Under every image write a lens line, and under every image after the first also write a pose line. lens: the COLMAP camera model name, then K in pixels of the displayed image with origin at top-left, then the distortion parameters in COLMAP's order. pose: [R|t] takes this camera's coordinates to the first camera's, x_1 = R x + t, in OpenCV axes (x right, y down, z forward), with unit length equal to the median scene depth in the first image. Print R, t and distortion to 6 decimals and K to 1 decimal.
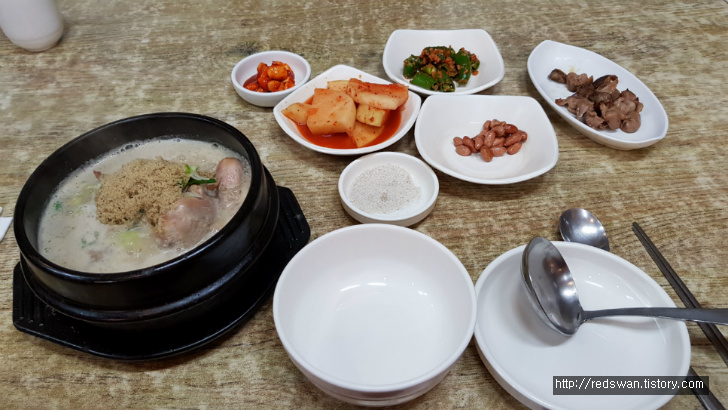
lens RADIAL K [[529.8, 0, 364.0], [0, 529.8, 205.0], [0, 0, 1]] dist [-0.044919, -0.000981]
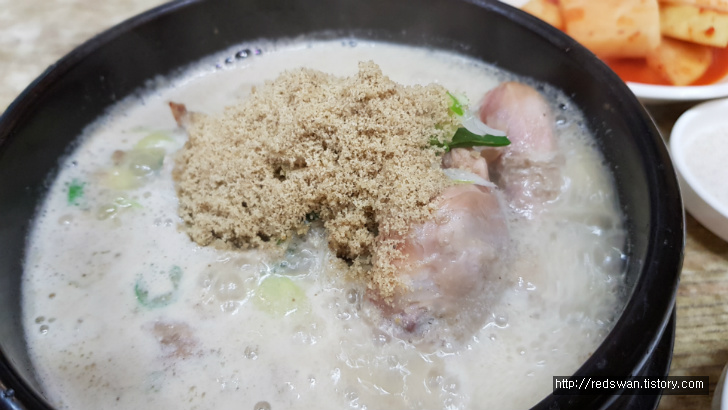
lens RADIAL K [[529.8, 0, 364.0], [0, 529.8, 205.0], [0, 0, 1]] dist [-0.044919, -0.000981]
pose [[0.997987, 0.045803, -0.043856, -0.369304], [-0.043003, 0.997100, 0.062795, -0.020006], [0.046605, -0.060783, 0.997062, 0.643323]]
